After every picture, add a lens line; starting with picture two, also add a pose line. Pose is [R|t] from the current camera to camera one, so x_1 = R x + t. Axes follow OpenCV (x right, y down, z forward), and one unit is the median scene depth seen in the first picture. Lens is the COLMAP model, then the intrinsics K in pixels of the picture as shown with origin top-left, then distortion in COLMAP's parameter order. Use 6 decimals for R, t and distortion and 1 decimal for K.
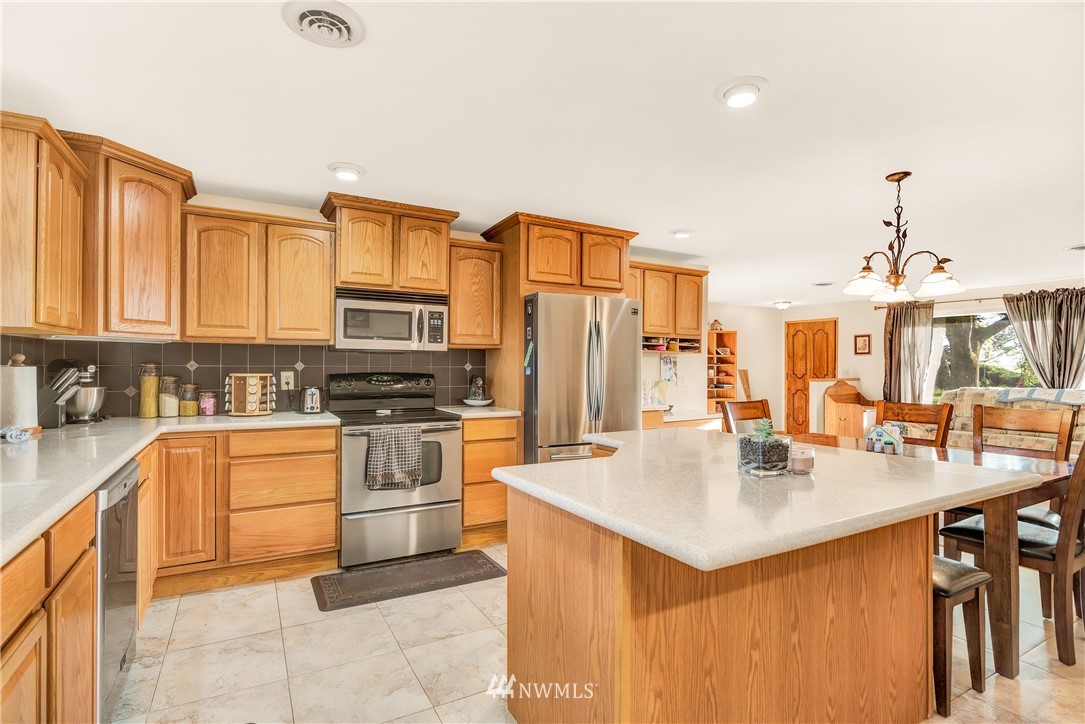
lens RADIAL K [[525.9, 0, 554.0], [0, 525.9, 368.1], [0, 0, 1]] dist [-0.002702, -0.000680]
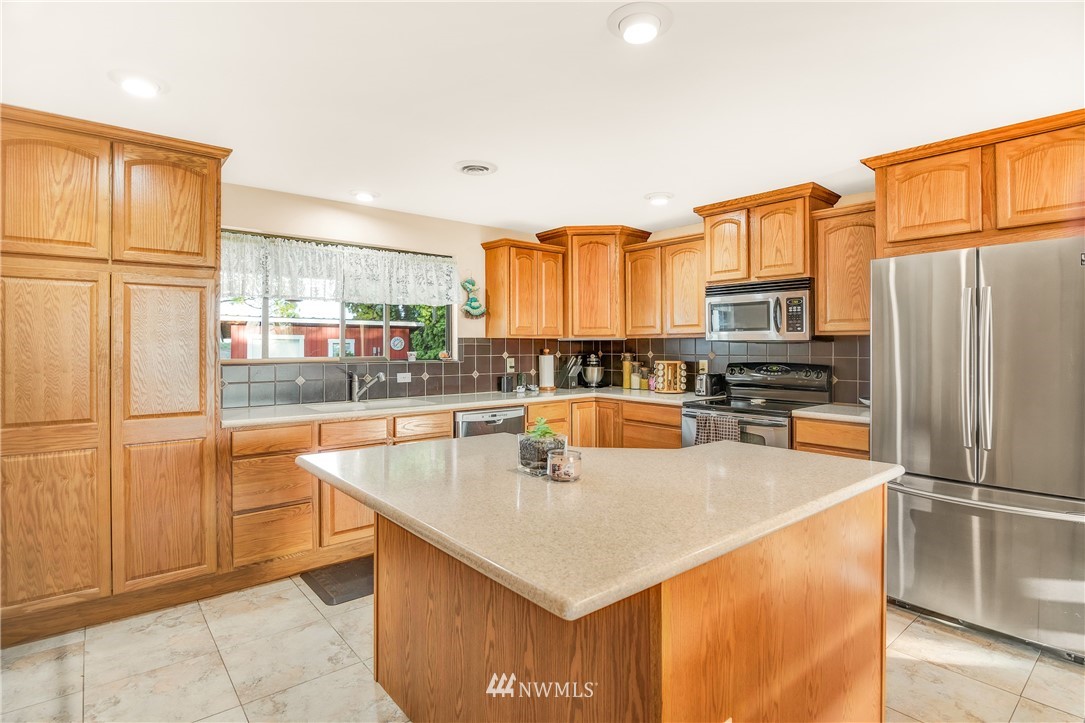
lens RADIAL K [[554.2, 0, 537.6], [0, 554.2, 344.8], [0, 0, 1]] dist [-0.022033, 0.000429]
pose [[0.165918, -0.007049, -0.986114, 0.799331], [-0.002444, 0.999968, -0.007559, -0.020532], [0.986136, 0.003664, 0.165896, 0.488403]]
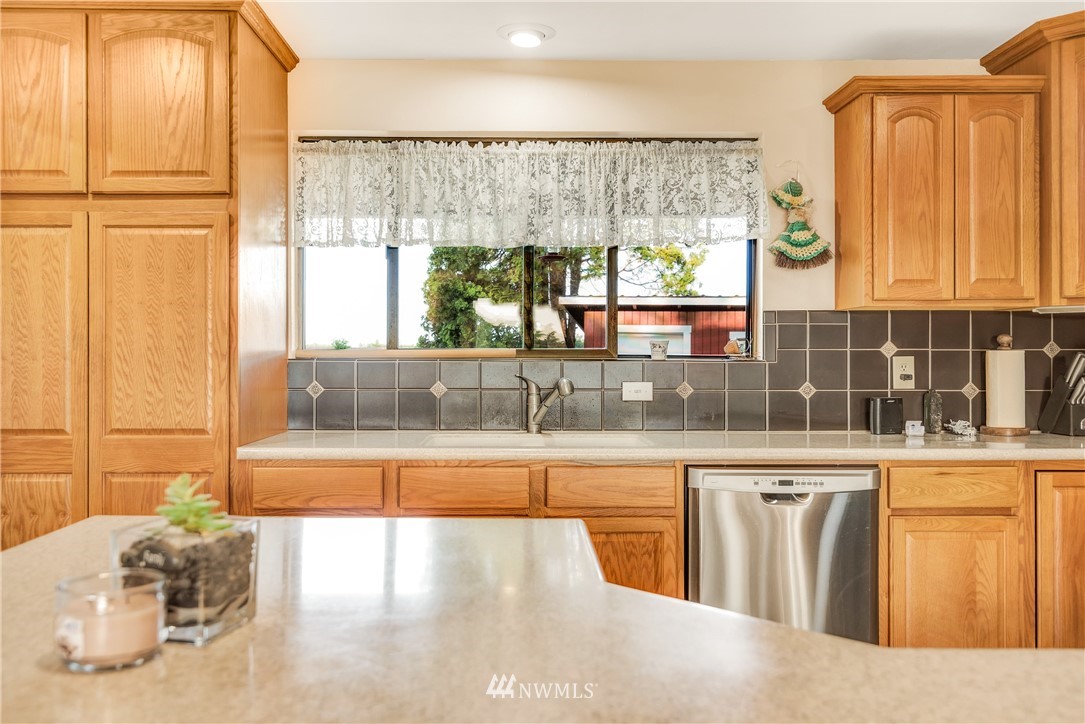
lens RADIAL K [[930.4, 0, 525.8], [0, 930.4, 349.8], [0, 0, 1]] dist [0.007563, 0.003672]
pose [[-0.502931, -0.007091, -0.864297, 0.458165], [-0.006891, 0.999967, -0.004194, 0.005917], [0.864299, 0.003847, -0.502964, 0.850970]]
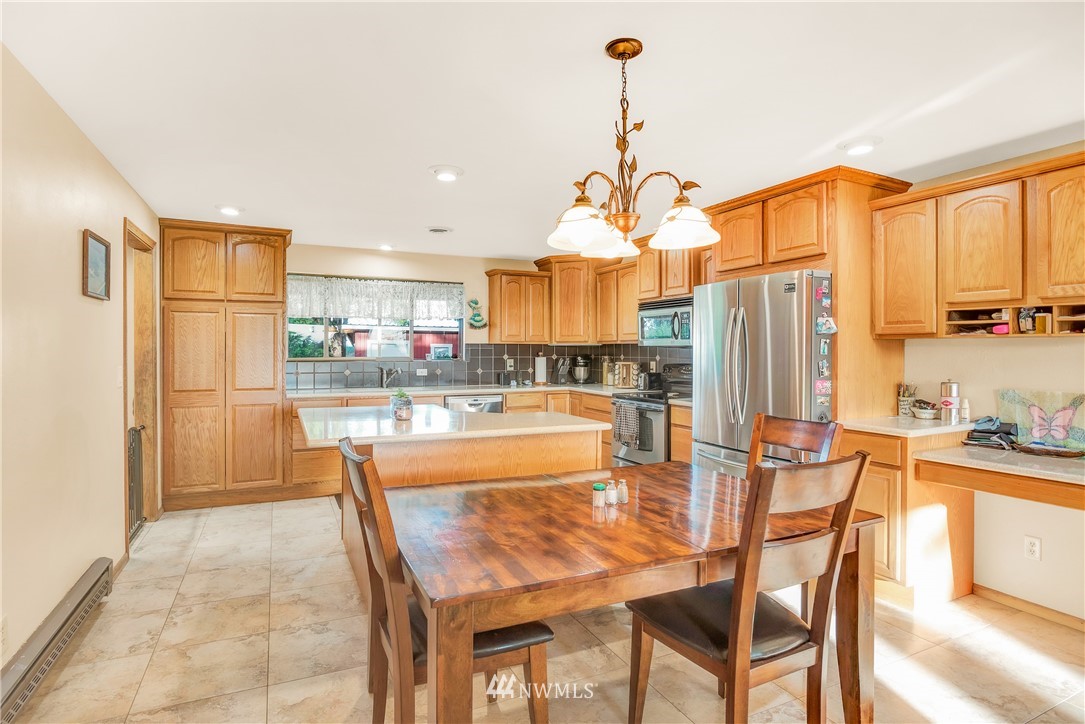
lens RADIAL K [[571.0, 0, 534.9], [0, 571.0, 350.7], [0, 0, 1]] dist [-0.025124, -0.000027]
pose [[-0.097465, -0.004263, -0.995230, 1.316139], [-0.006833, 0.999970, -0.003614, -0.018617], [0.995215, 0.006448, -0.097492, 0.971132]]
